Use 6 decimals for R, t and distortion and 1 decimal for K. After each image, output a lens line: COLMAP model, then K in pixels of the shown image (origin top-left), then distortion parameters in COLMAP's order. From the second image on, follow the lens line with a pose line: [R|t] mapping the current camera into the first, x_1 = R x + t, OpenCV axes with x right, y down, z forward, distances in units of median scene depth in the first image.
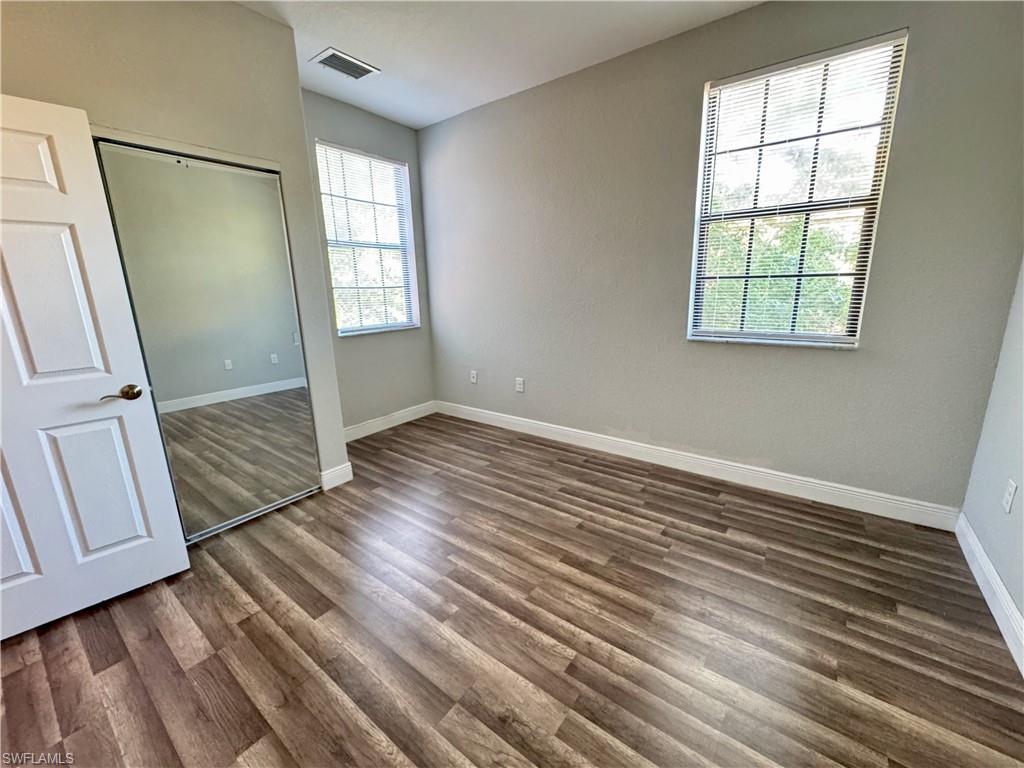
lens RADIAL K [[409.3, 0, 506.3], [0, 409.3, 375.5], [0, 0, 1]] dist [-0.001816, -0.000672]
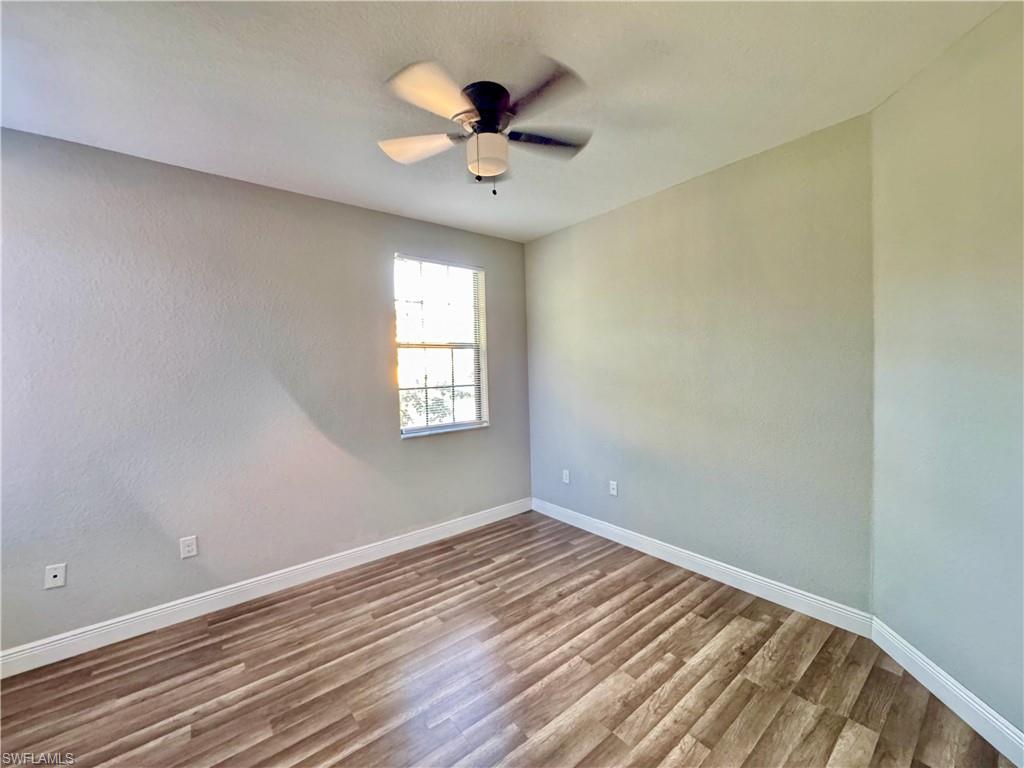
lens RADIAL K [[409.3, 0, 508.3], [0, 409.3, 394.3], [0, 0, 1]] dist [-0.001816, -0.000672]
pose [[0.245573, -0.045109, 0.968328, -0.779811], [0.229069, 0.973327, -0.012751, -0.153821], [-0.941924, 0.224945, 0.249356, 0.428055]]
